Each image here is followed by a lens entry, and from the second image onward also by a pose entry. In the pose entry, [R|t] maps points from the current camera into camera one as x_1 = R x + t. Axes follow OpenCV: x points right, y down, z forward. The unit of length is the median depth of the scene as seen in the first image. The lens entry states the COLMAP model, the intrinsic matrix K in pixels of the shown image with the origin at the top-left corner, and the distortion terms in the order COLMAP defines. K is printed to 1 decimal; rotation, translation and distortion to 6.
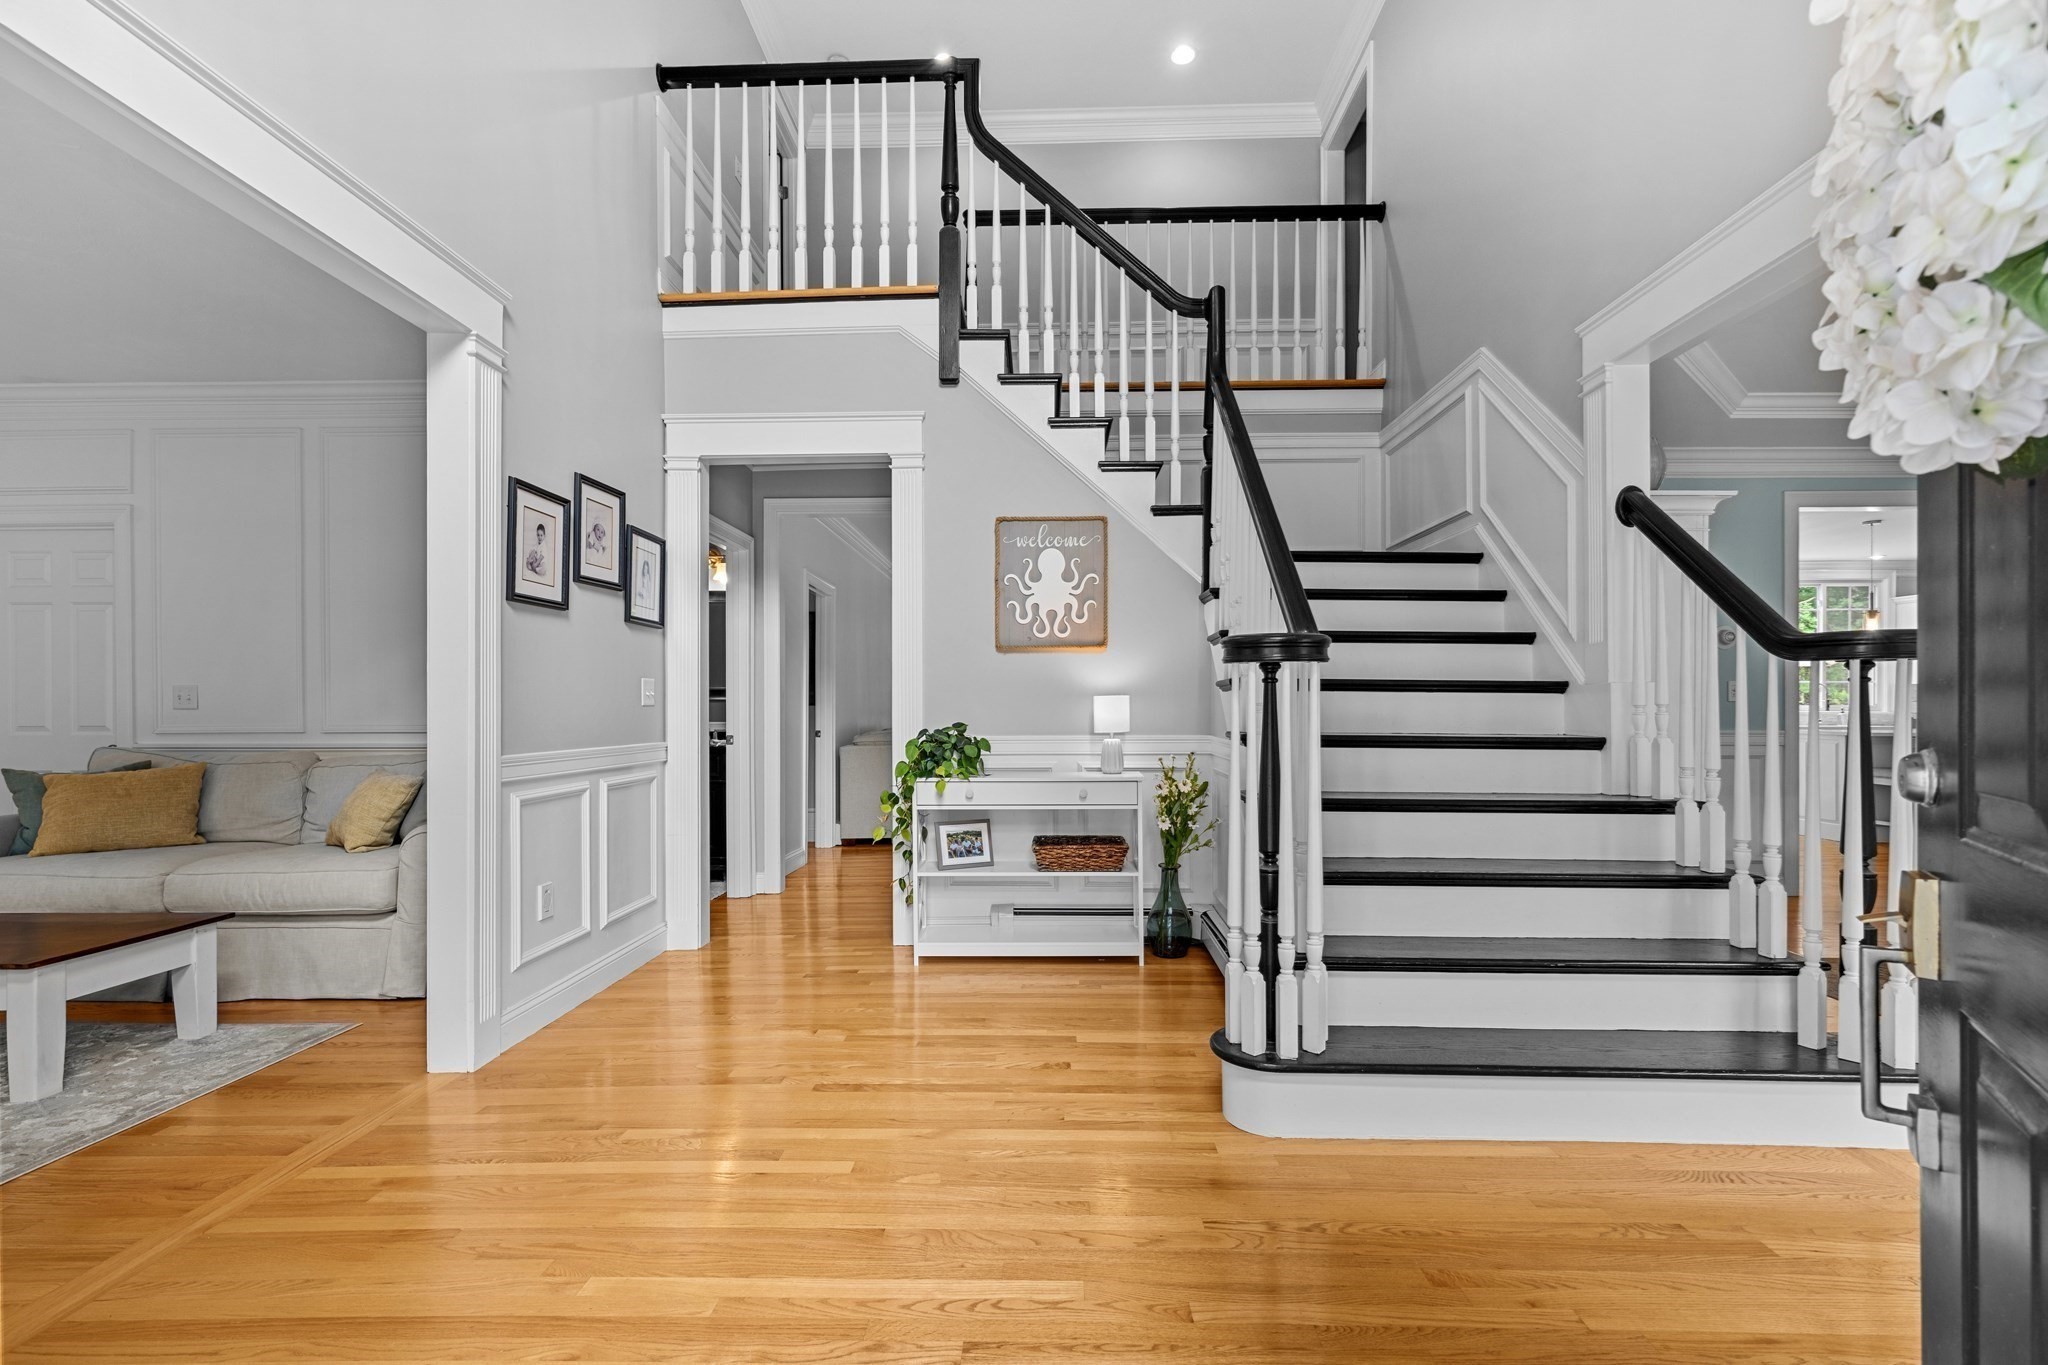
lens RADIAL K [[922.3, 0, 1010.7], [0, 922.3, 703.8], [0, 0, 1]] dist [0.003418, 0.000766]
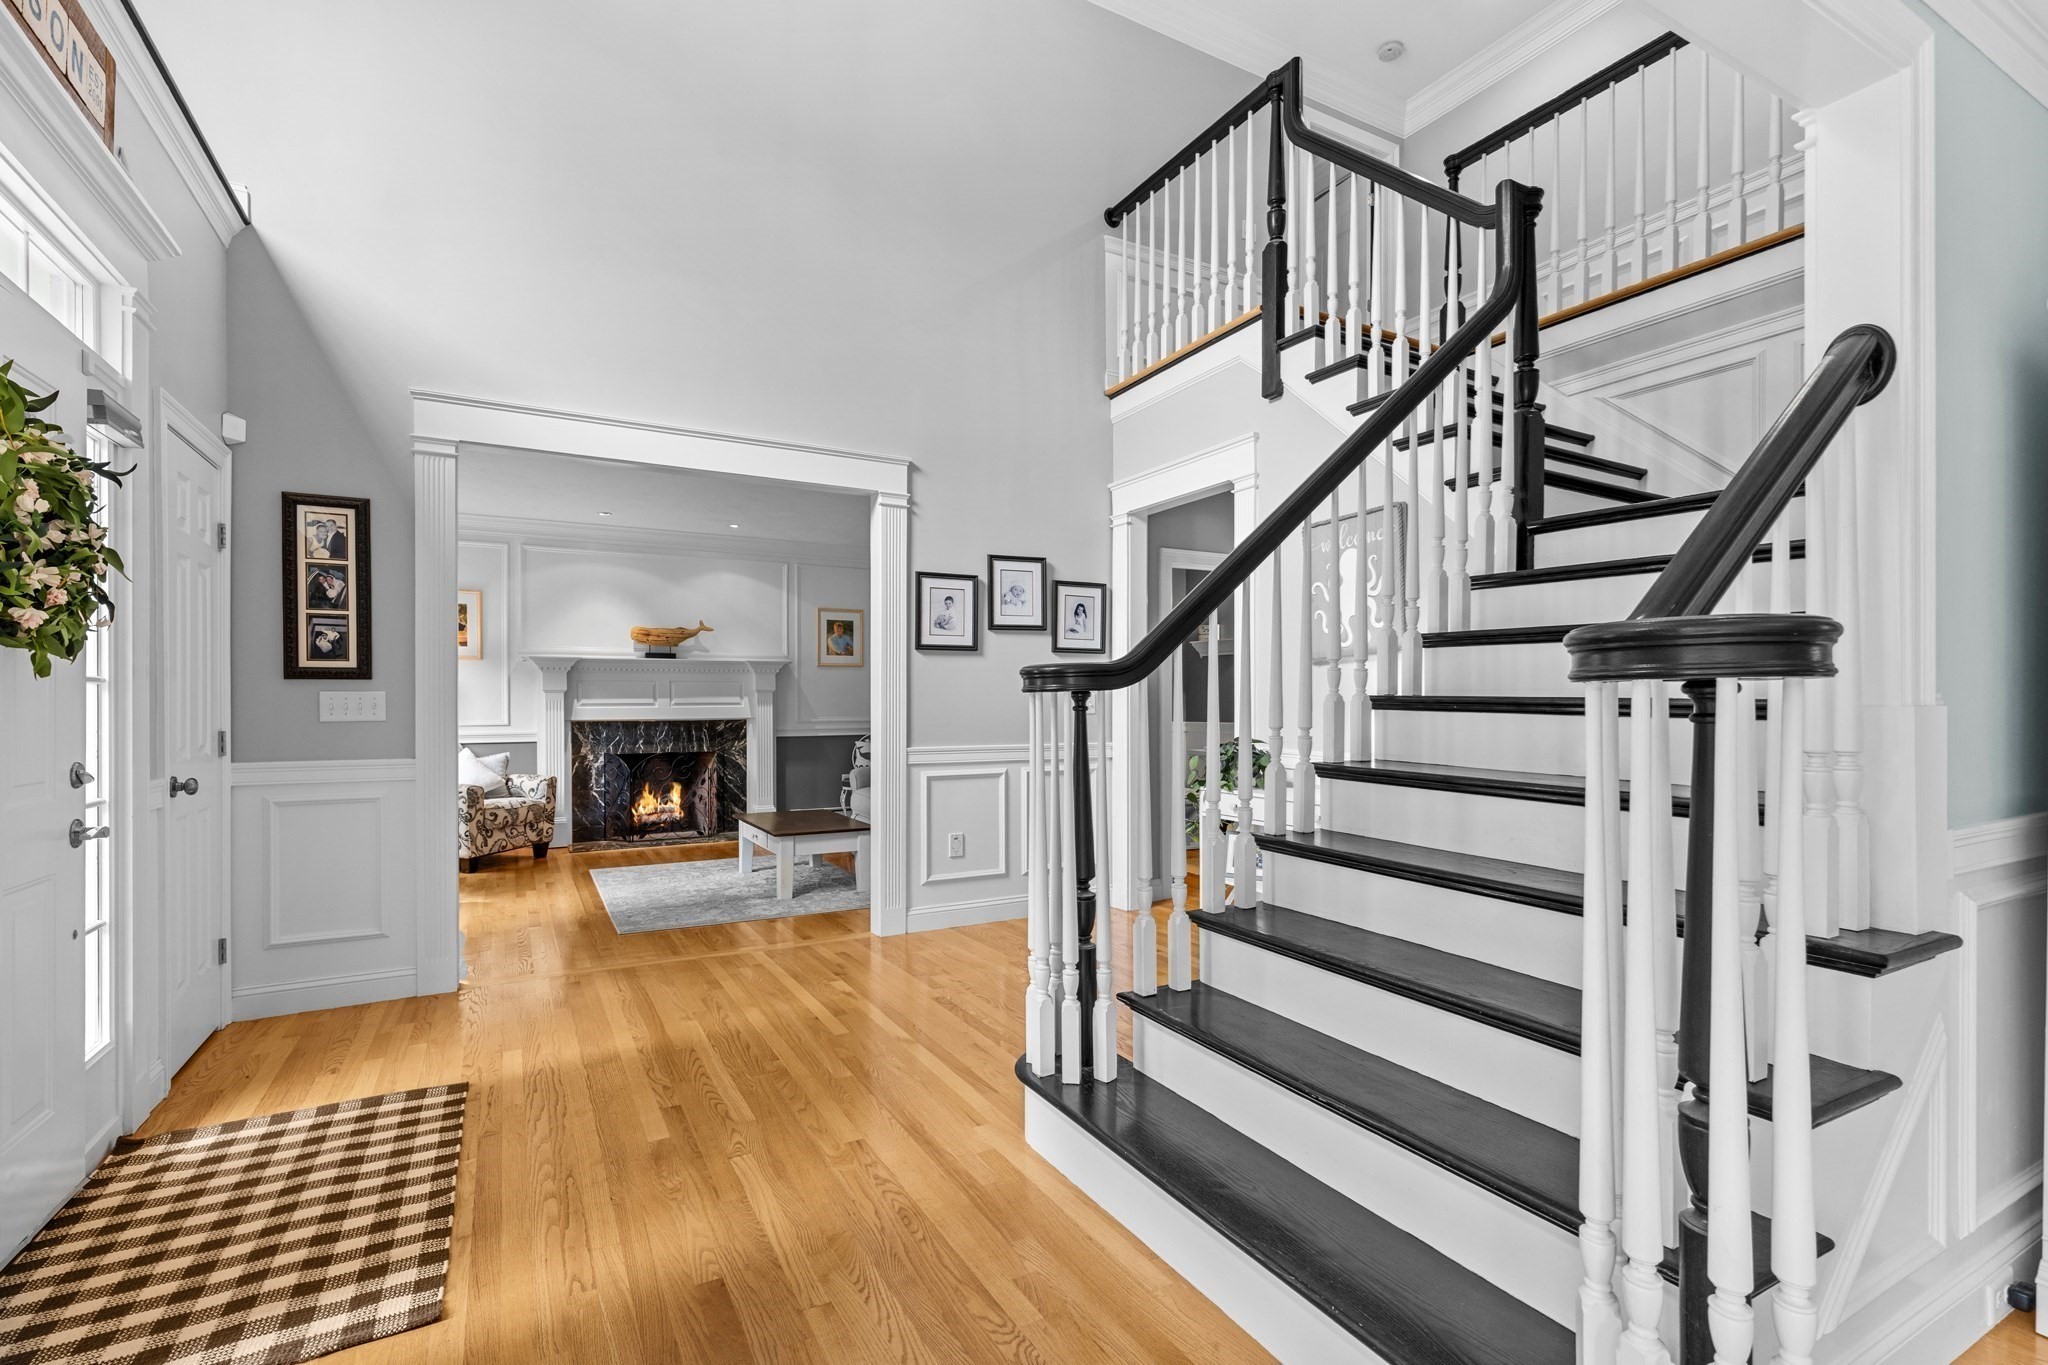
lens RADIAL K [[922.3, 0, 1036.9], [0, 922.3, 692.8], [0, 0, 1]] dist [0.003418, 0.000766]
pose [[0.515713, -0.004683, -0.856749, 0.755969], [0.005766, 0.999981, -0.001994, -0.027501], [0.856742, -0.003912, 0.515730, 0.294964]]
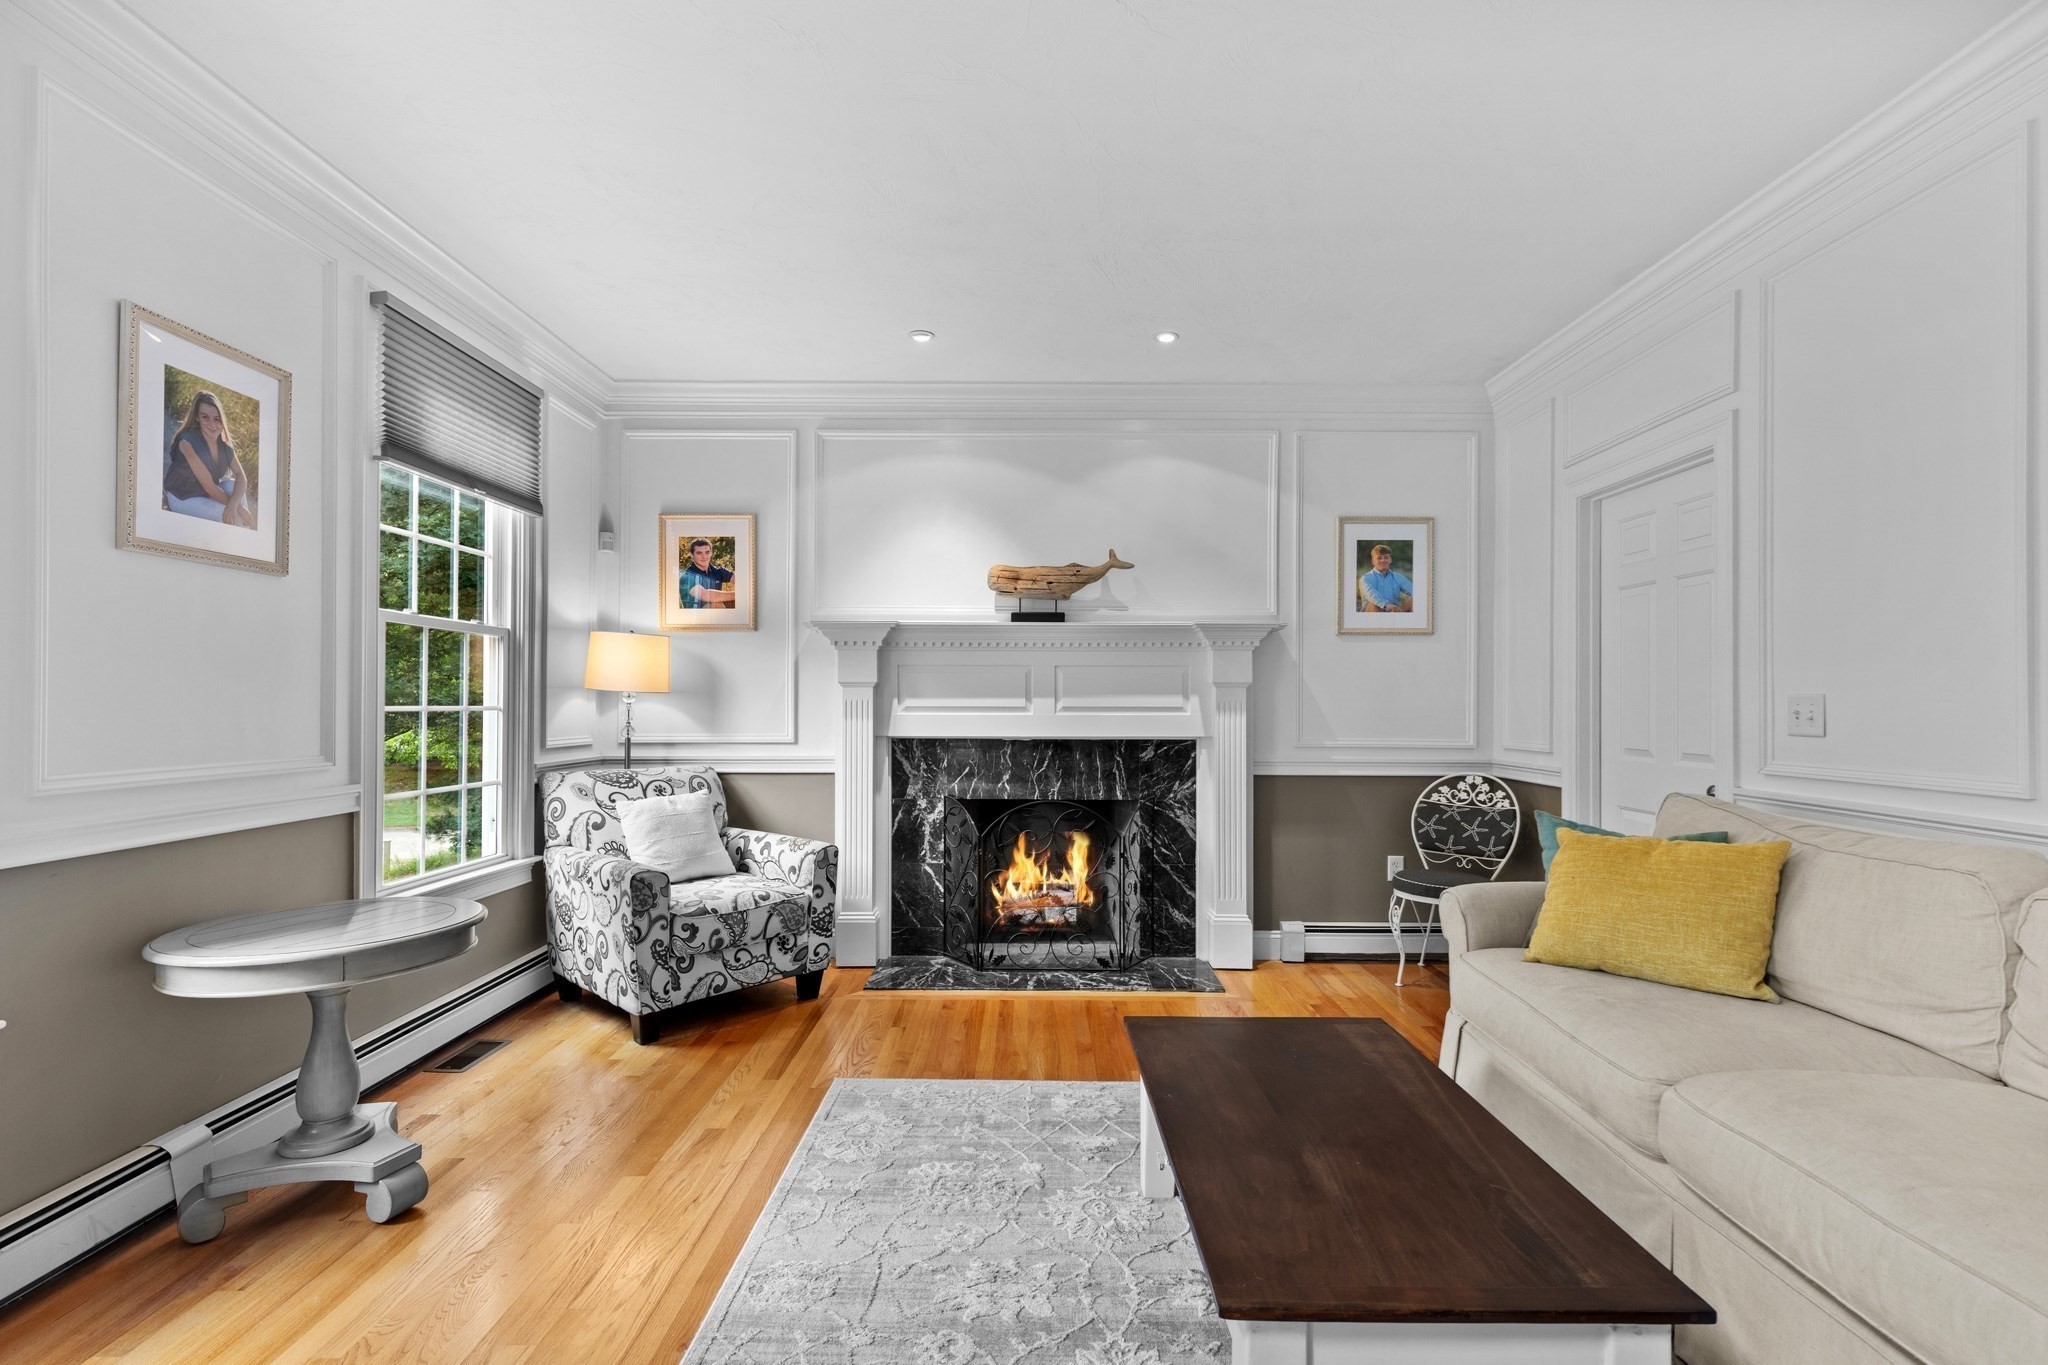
lens RADIAL K [[922.3, 0, 990.3], [0, 922.3, 698.6], [0, 0, 1]] dist [0.003418, 0.000766]
pose [[0.003637, -0.009047, -0.999952, -0.381303], [0.000980, 0.999959, -0.009043, -0.012588], [0.999993, -0.000947, 0.003646, 0.586401]]
